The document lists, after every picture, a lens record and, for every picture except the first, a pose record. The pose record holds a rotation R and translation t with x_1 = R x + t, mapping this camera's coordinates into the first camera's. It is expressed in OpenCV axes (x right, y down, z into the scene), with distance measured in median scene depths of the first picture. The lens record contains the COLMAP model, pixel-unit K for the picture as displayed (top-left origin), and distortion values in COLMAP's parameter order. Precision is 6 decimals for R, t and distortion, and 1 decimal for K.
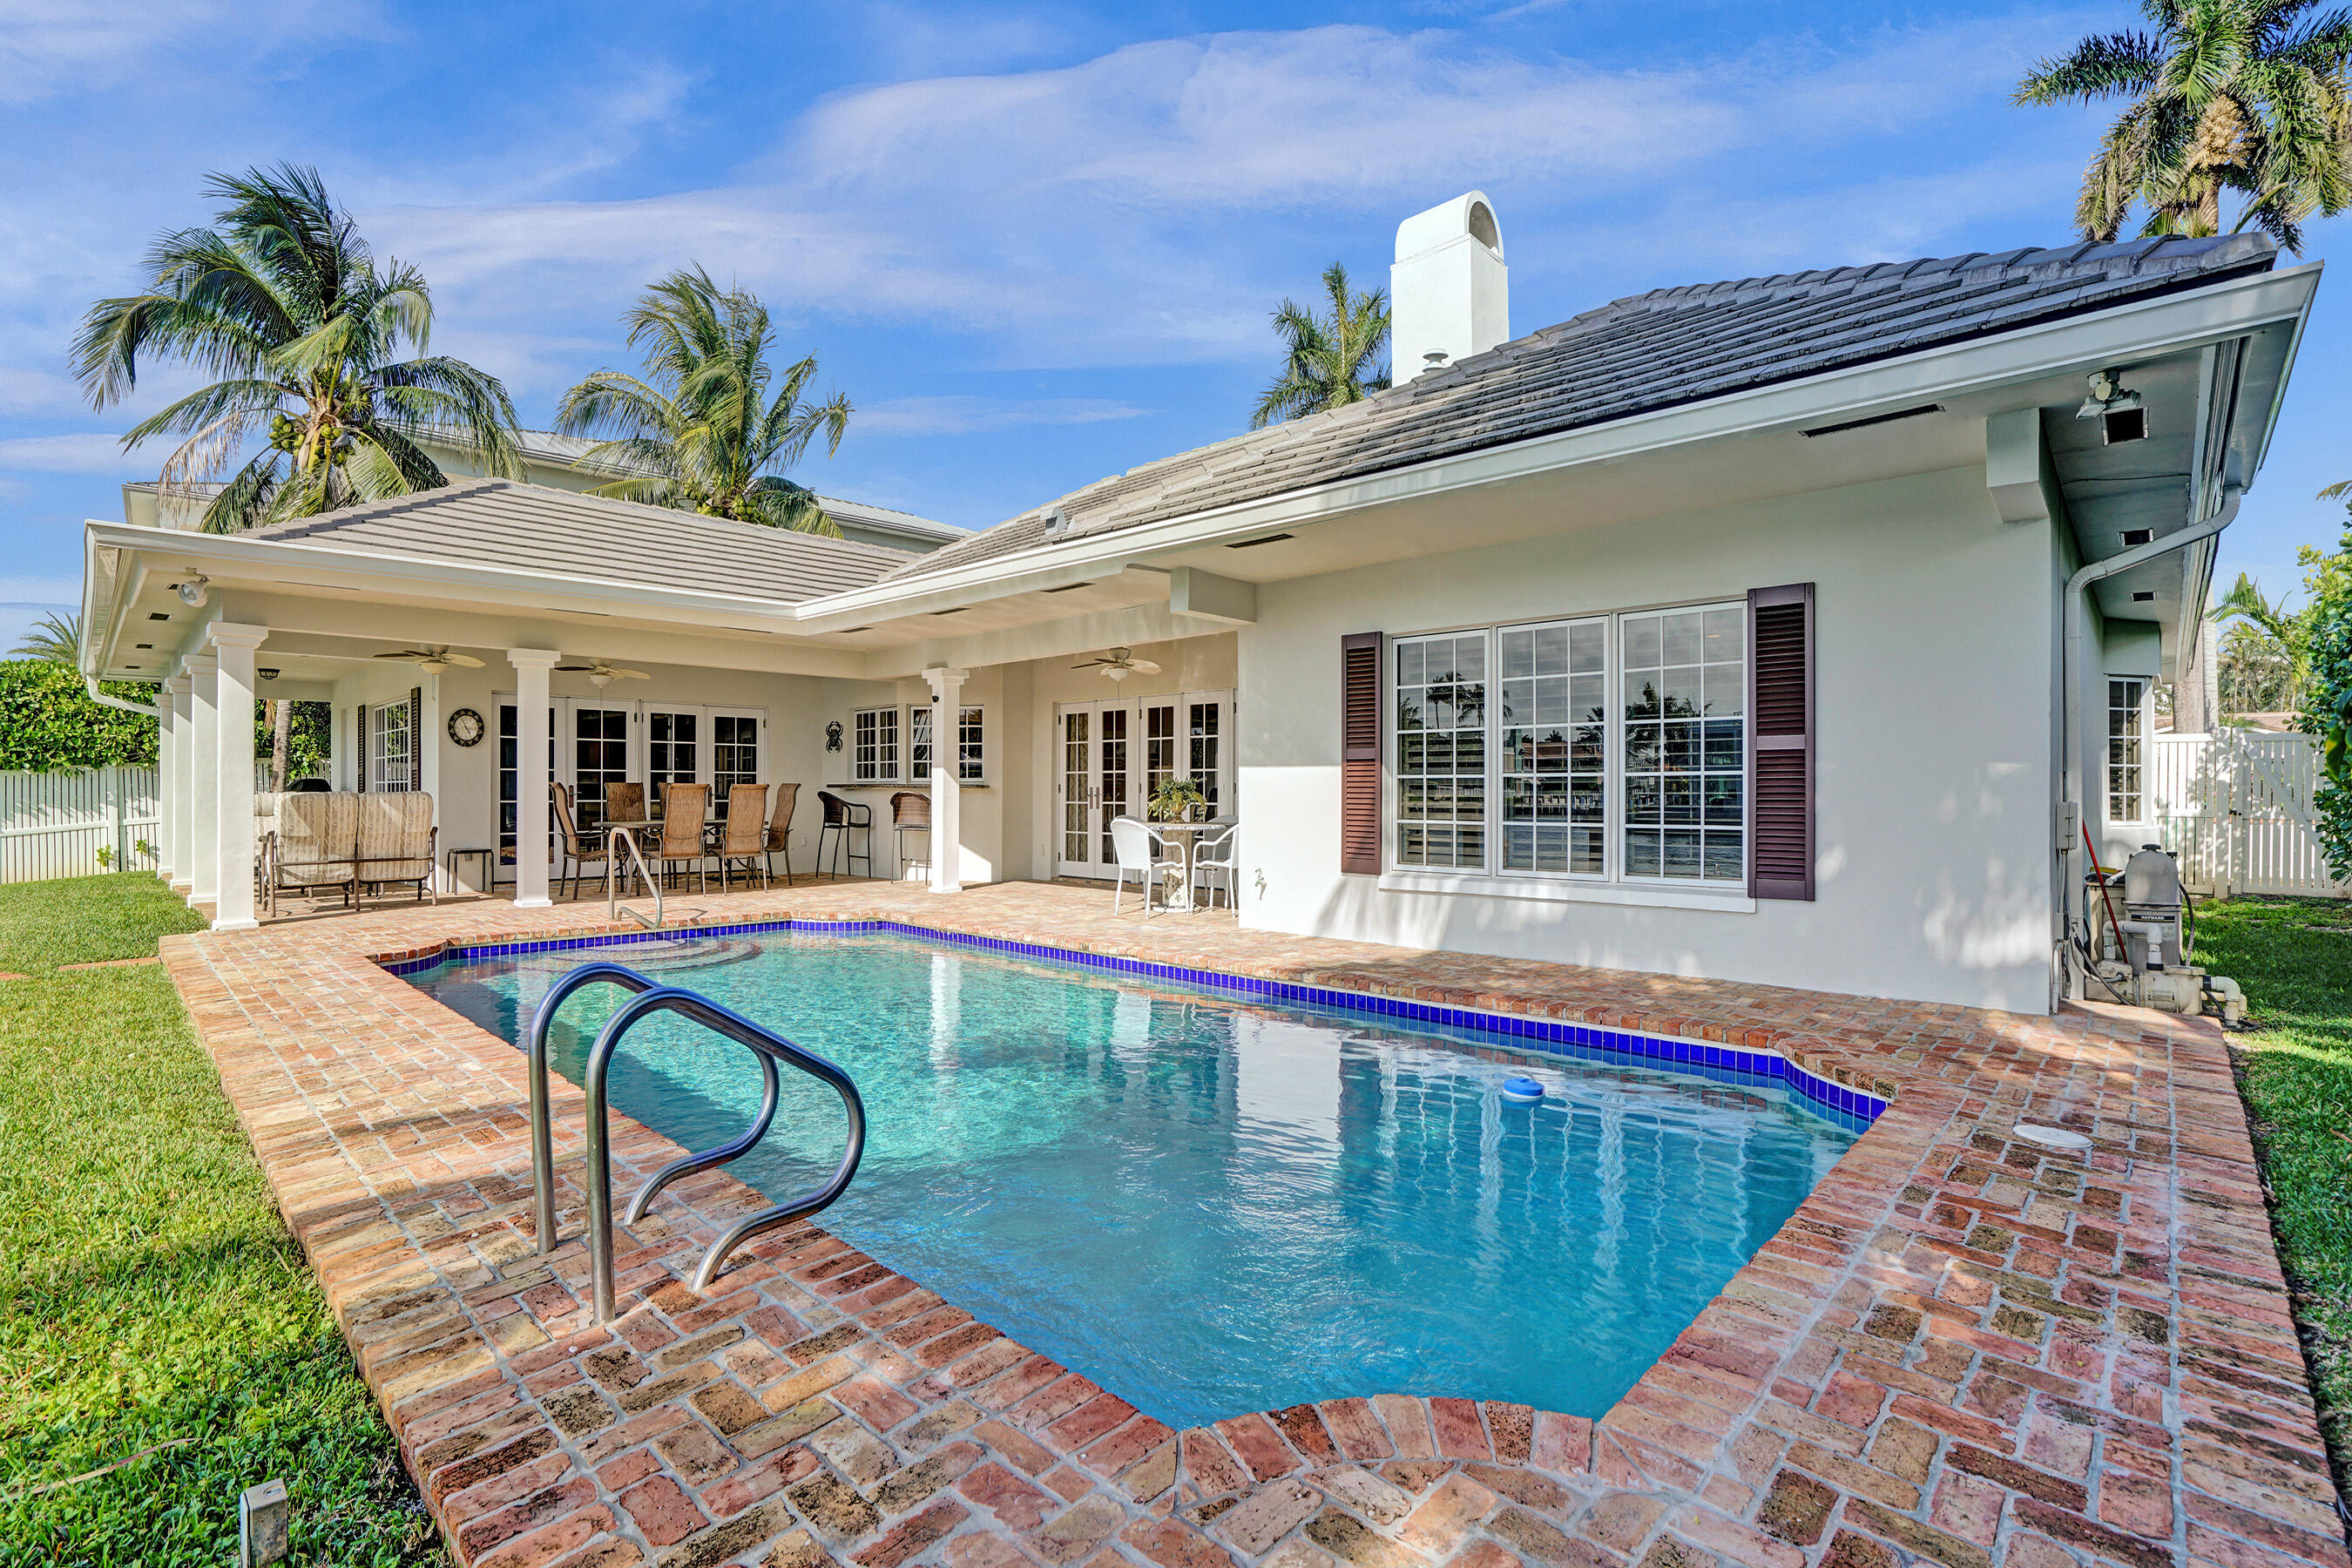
lens RADIAL K [[1106.2, 0, 1143.4], [0, 1106.2, 786.5], [0, 0, 1]] dist [-0.062765, 0.019322]
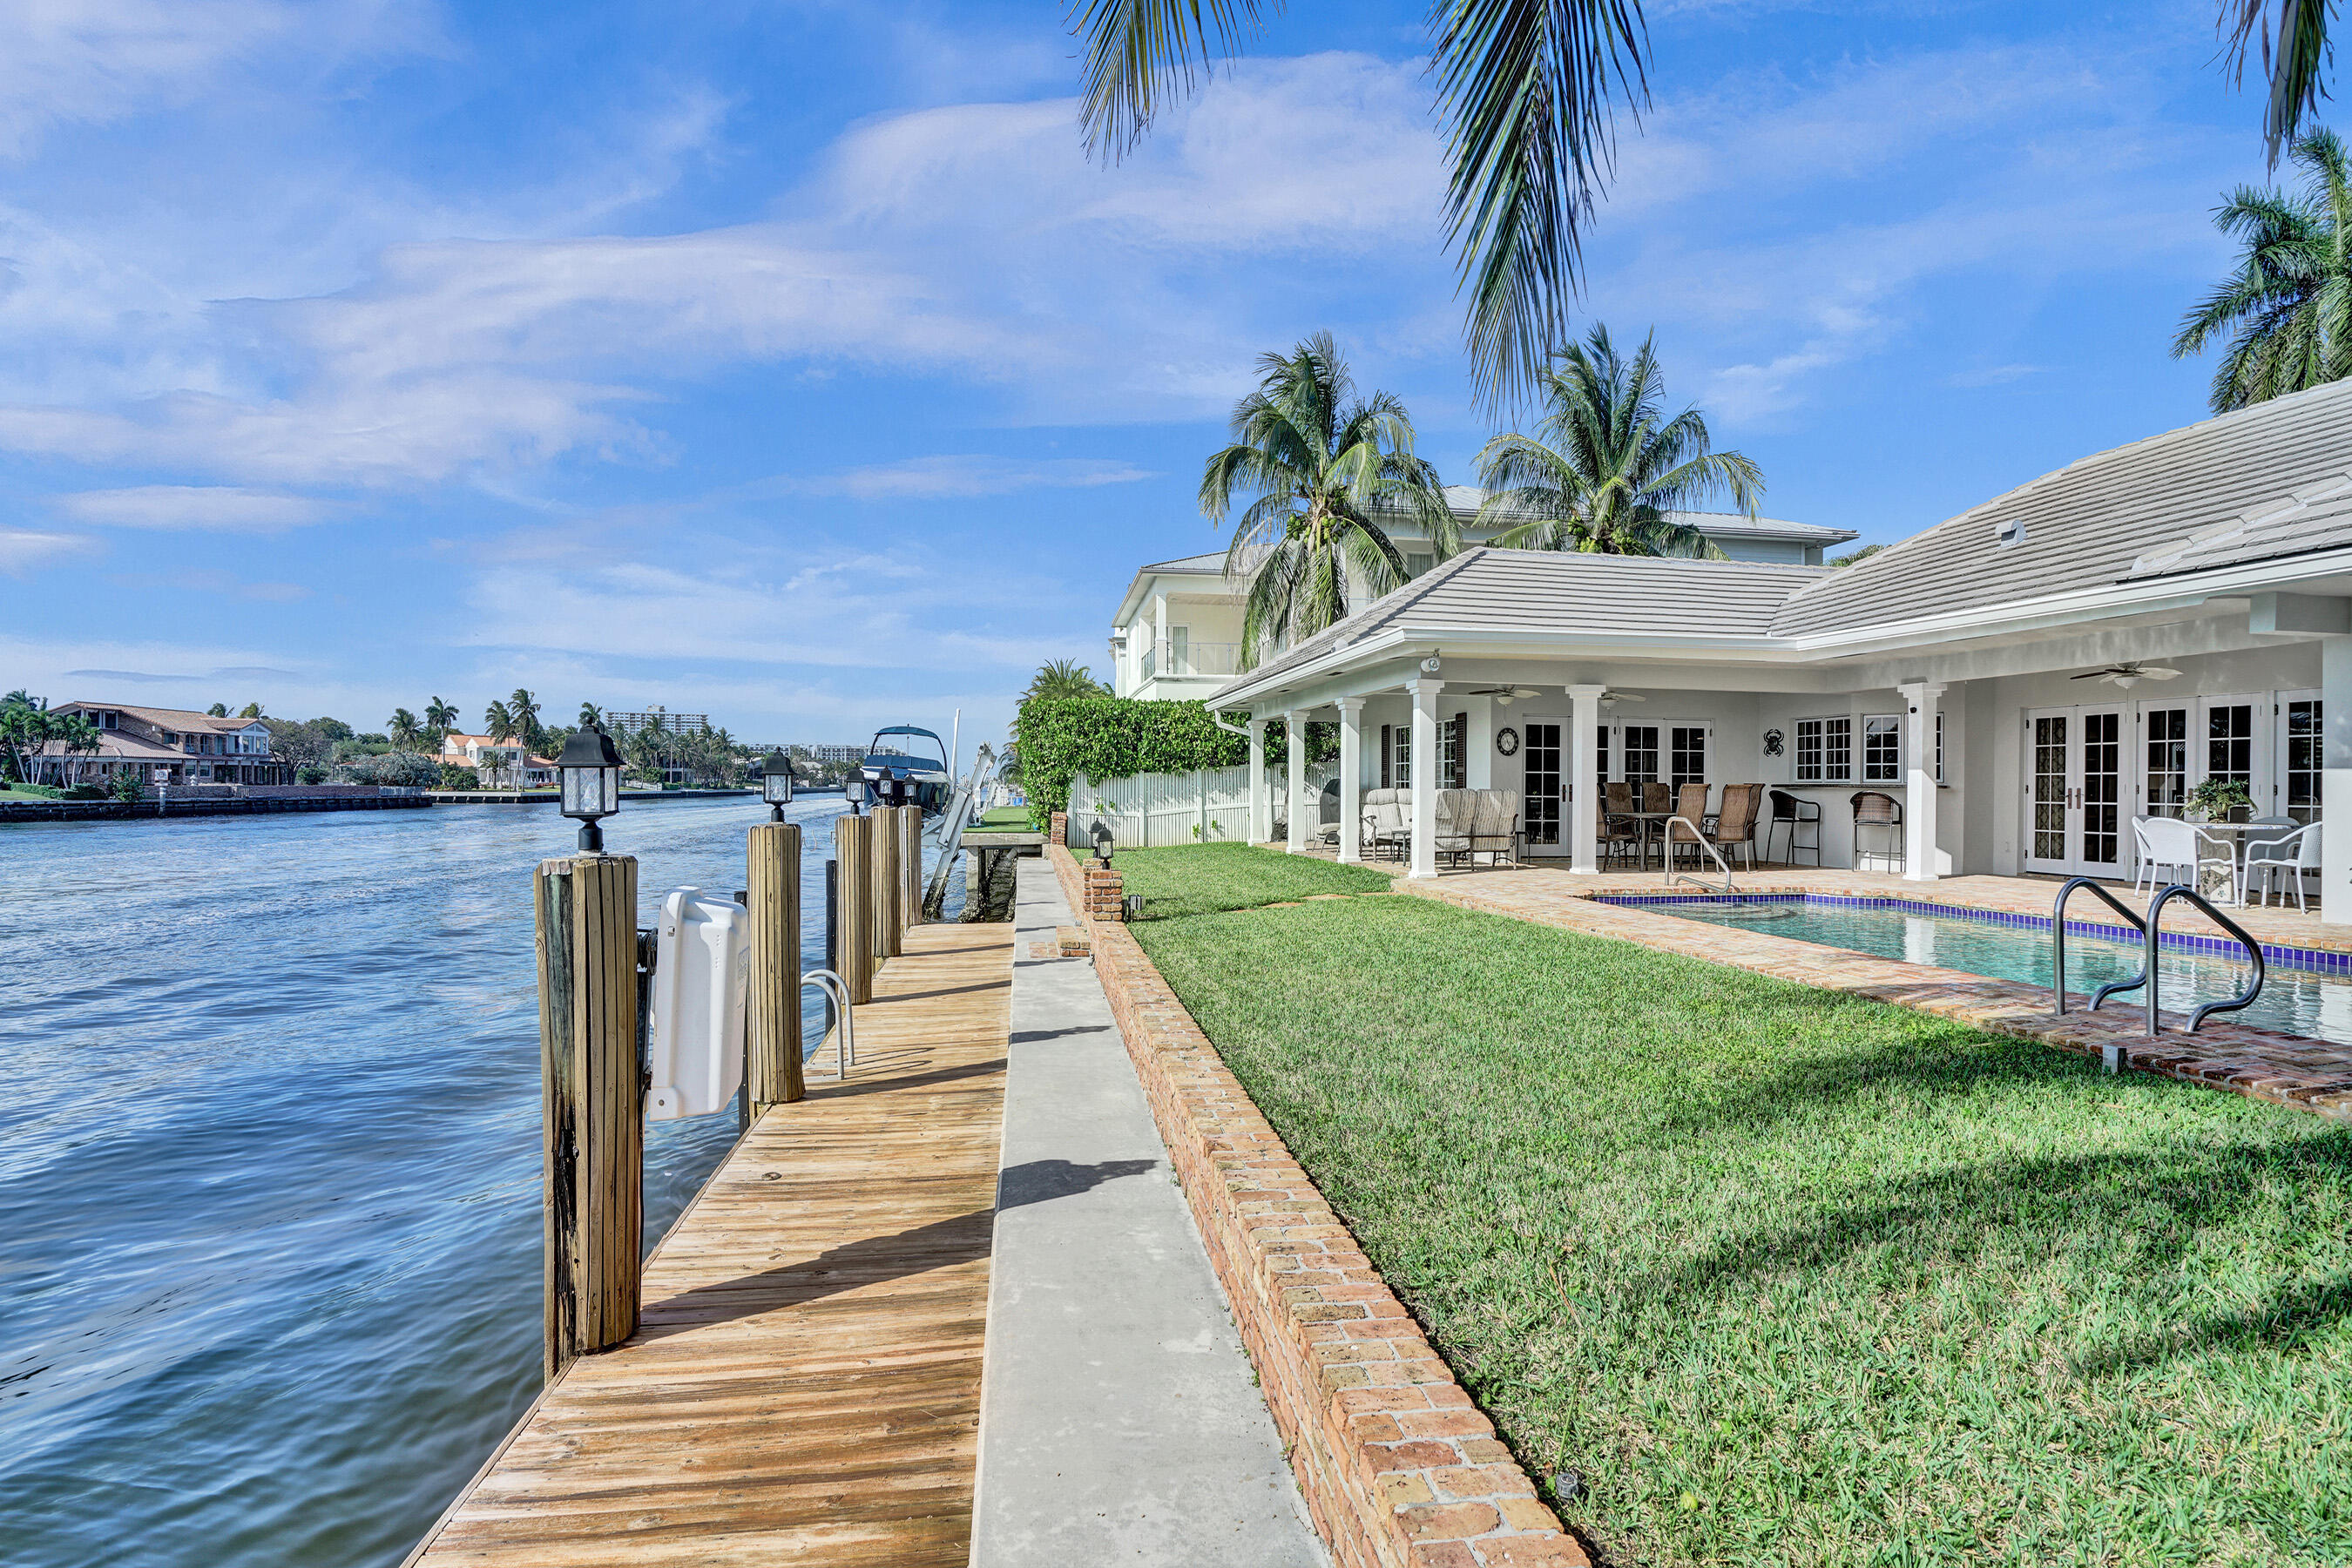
lens RADIAL K [[1106.2, 0, 1143.4], [0, 1106.2, 786.5], [0, 0, 1]] dist [-0.062765, 0.019322]
pose [[0.799214, 0.005416, -0.601022, -0.139463], [-0.003912, 0.999985, 0.003809, -0.001418], [0.601033, -0.000693, 0.799224, -0.326947]]
